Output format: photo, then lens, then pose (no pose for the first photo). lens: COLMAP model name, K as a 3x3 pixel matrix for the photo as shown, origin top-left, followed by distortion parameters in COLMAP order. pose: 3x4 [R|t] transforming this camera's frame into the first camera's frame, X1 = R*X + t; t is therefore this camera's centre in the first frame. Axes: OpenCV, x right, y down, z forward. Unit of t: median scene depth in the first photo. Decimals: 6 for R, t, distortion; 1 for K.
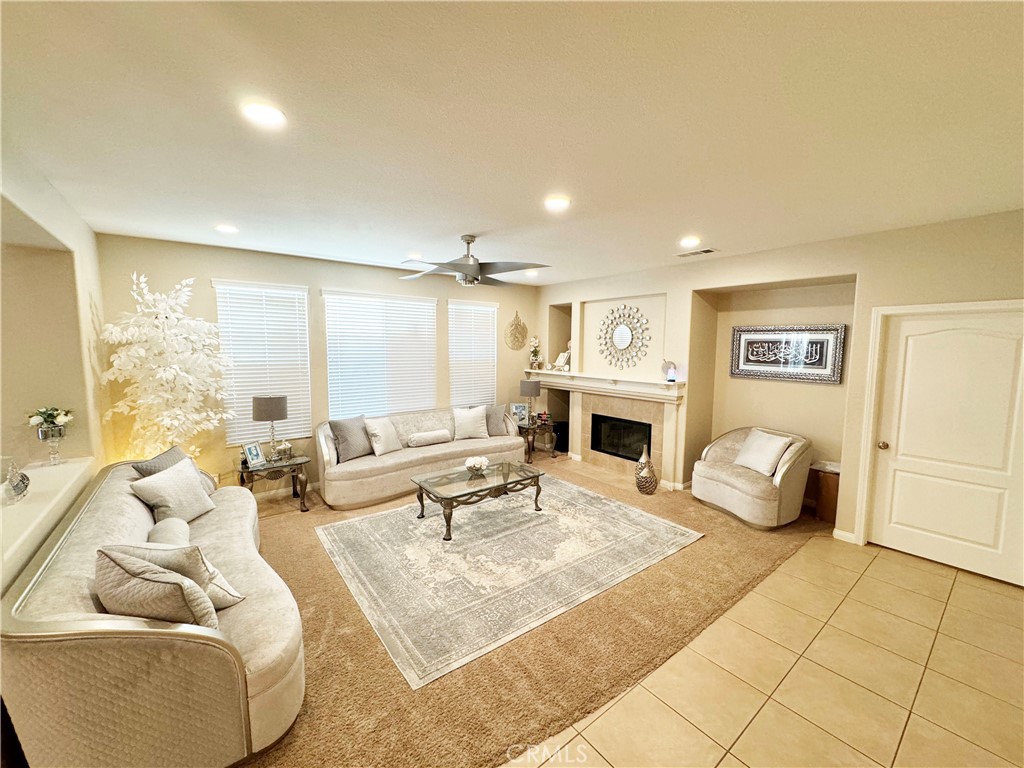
lens RADIAL K [[407.7, 0, 511.2], [0, 407.7, 380.8], [0, 0, 1]] dist [-0.004232, 0.000647]
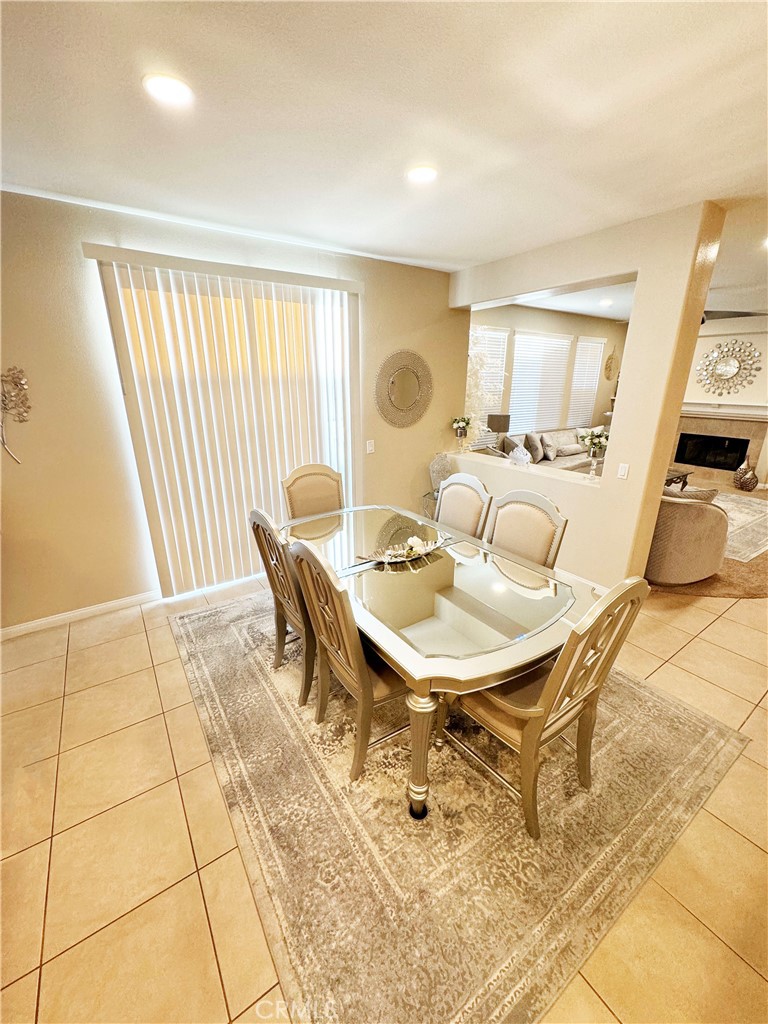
lens RADIAL K [[407.7, 0, 383.5], [0, 407.7, 511.4], [0, 0, 1]] dist [-0.004232, 0.000647]
pose [[0.998262, 0.013606, -0.057348, -0.994767], [-0.000141, 0.973541, 0.228513, 0.046124], [0.058939, -0.228108, 0.971850, -0.492460]]
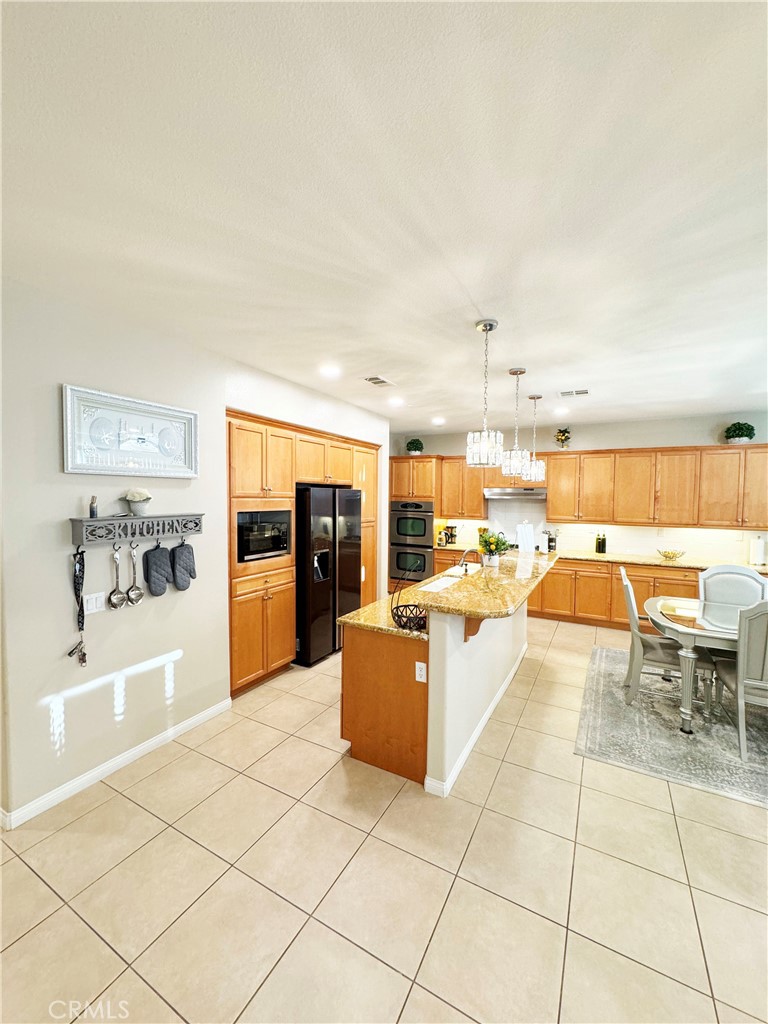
lens RADIAL K [[407.7, 0, 386.0], [0, 407.7, 513.1], [0, 0, 1]] dist [-0.004232, 0.000647]
pose [[-0.917079, 0.007152, -0.398641, 0.041345], [-0.046516, 0.991092, 0.124792, -0.026793], [0.395983, 0.132987, -0.908577, 0.444850]]
